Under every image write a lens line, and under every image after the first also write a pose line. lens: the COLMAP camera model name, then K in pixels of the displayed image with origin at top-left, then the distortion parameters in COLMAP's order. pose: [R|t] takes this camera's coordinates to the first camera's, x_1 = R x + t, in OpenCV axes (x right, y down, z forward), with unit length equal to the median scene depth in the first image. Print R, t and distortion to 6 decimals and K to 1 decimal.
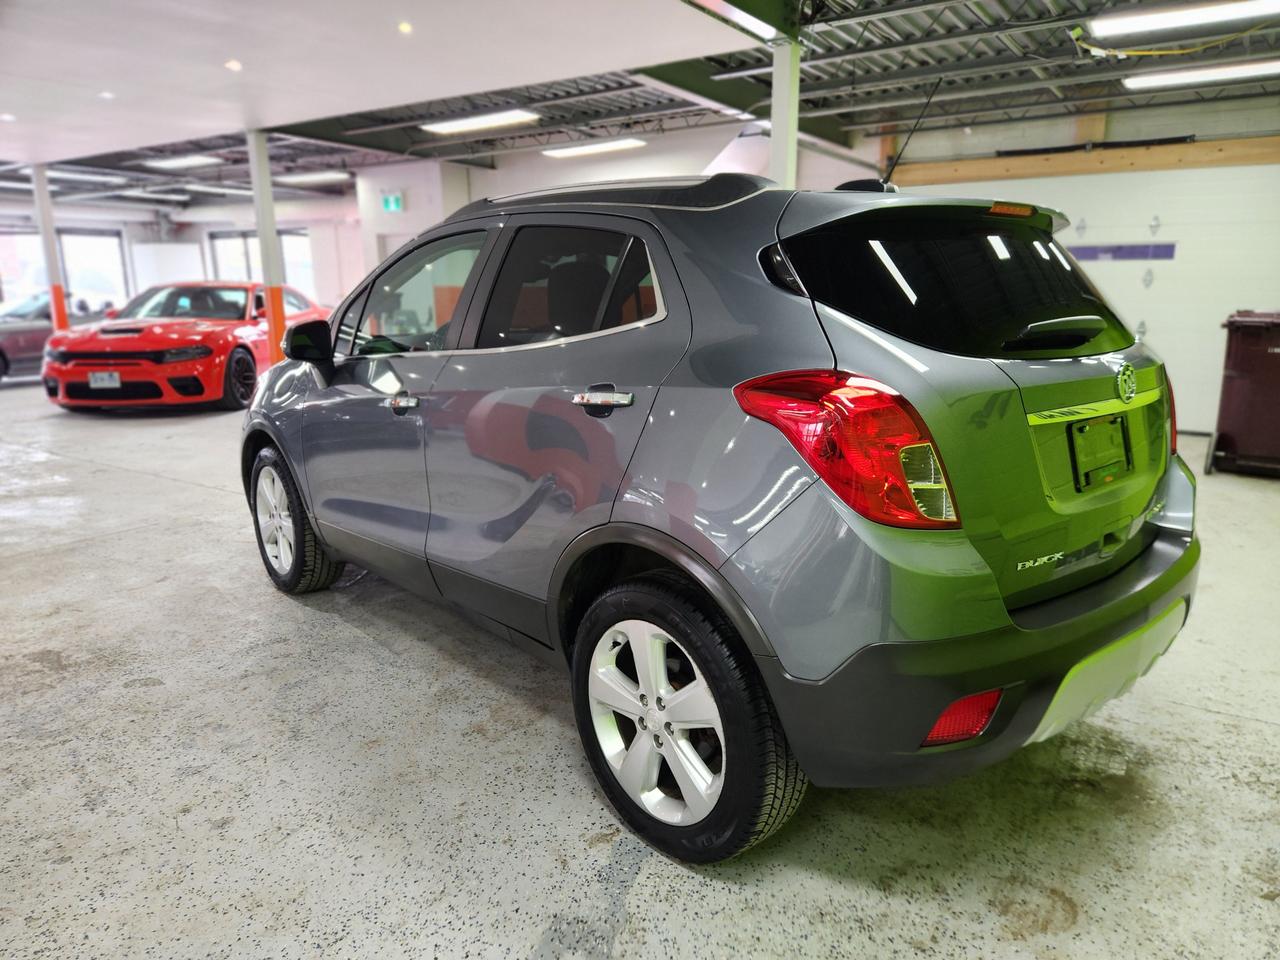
lens RADIAL K [[871.1, 0, 652.7], [0, 871.1, 494.6], [0, 0, 1]] dist [0.054876, -0.055889]
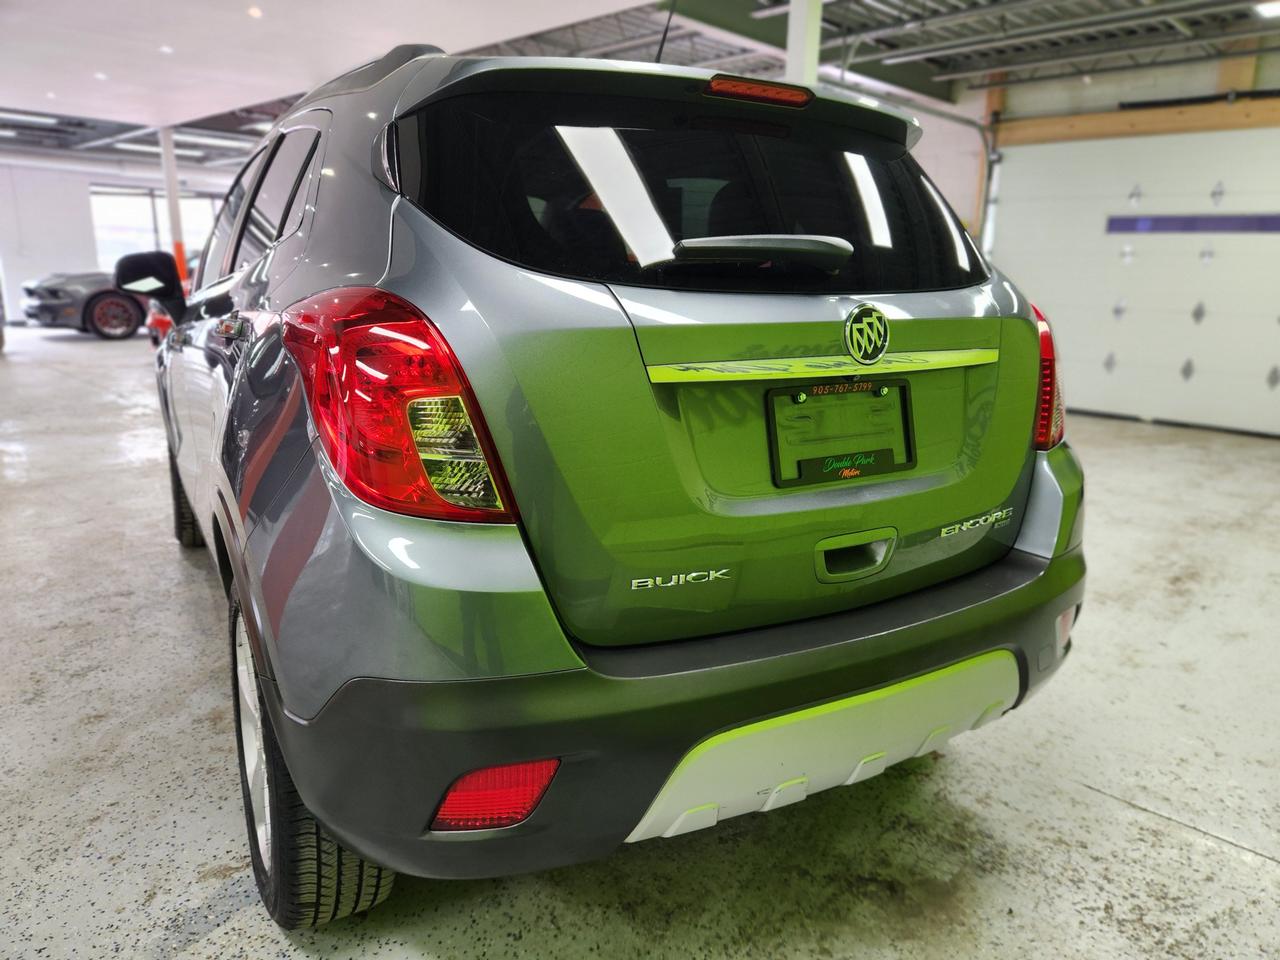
lens RADIAL K [[871.1, 0, 646.6], [0, 871.1, 484.3], [0, 0, 1]] dist [0.054876, -0.055889]
pose [[0.980876, 0.070369, -0.181465, 0.316877], [-0.068570, 0.997515, 0.016179, -0.005490], [0.182153, -0.003426, 0.983264, 0.186200]]
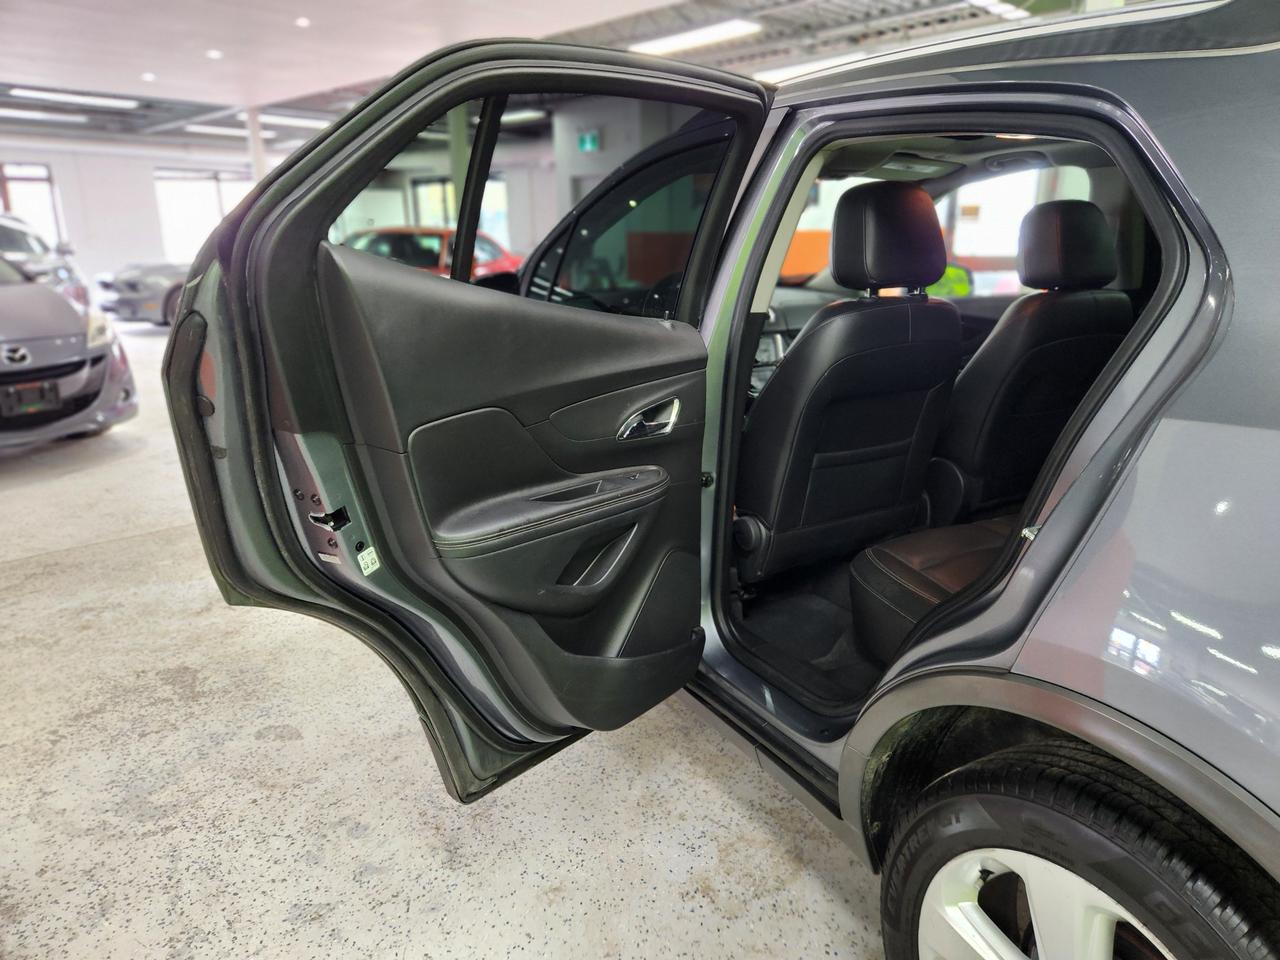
lens RADIAL K [[871.1, 0, 643.7], [0, 871.1, 490.2], [0, 0, 1]] dist [0.054876, -0.055889]
pose [[0.977906, 0.059610, -0.200365, -0.103976], [-0.049312, 0.997212, 0.056004, -0.058733], [0.203145, -0.044886, 0.978119, 0.281155]]
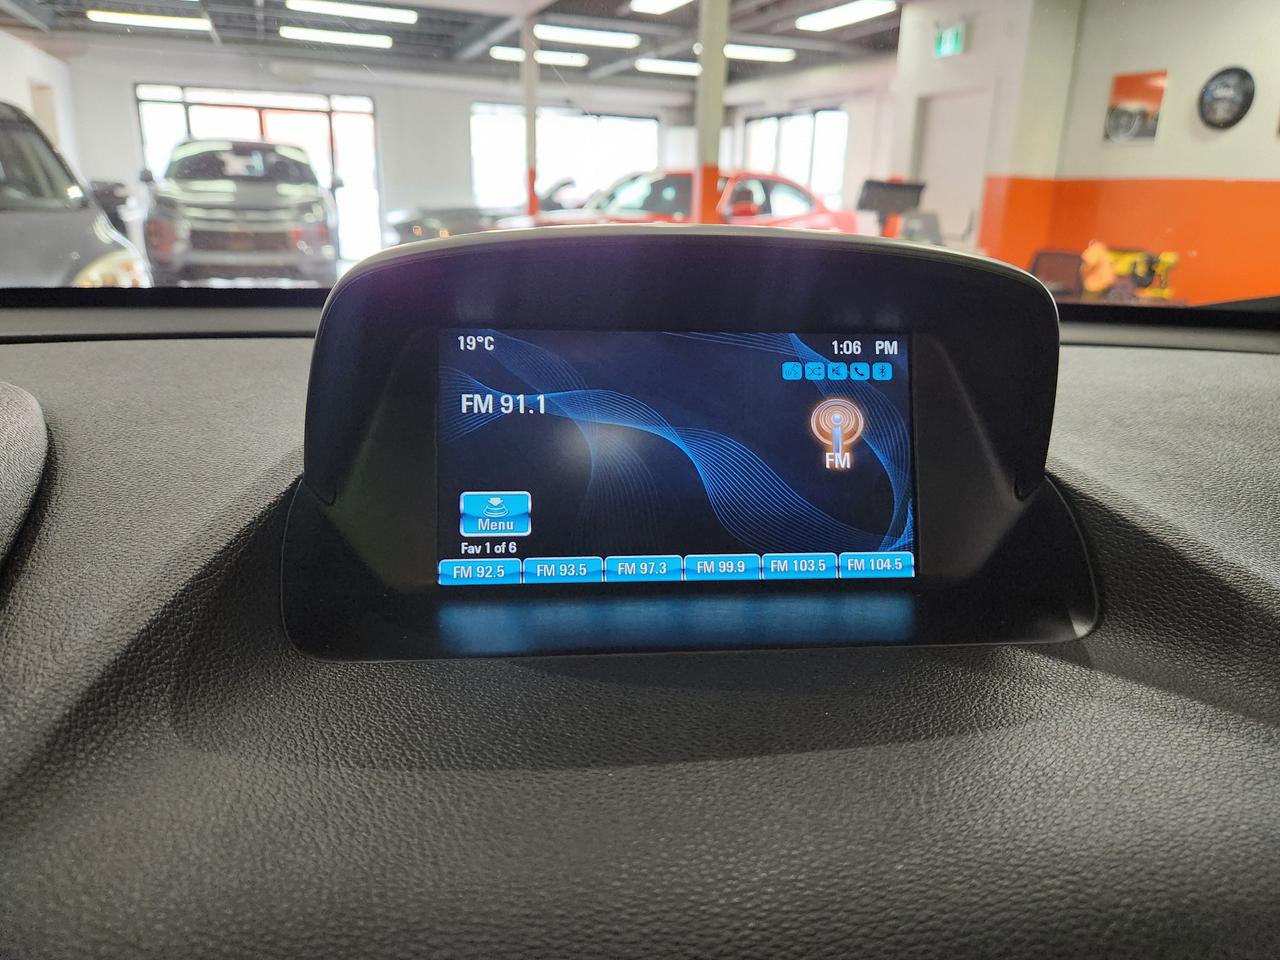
lens RADIAL K [[911.6, 0, 640.2], [0, 911.6, 481.2], [0, 0, 1]] dist [0.012955, -0.009003]
pose [[0.816427, 0.199475, -0.541902, -0.197610], [-0.158309, 0.979804, 0.122159, -0.228670], [0.555325, -0.013945, 0.831517, 1.116372]]
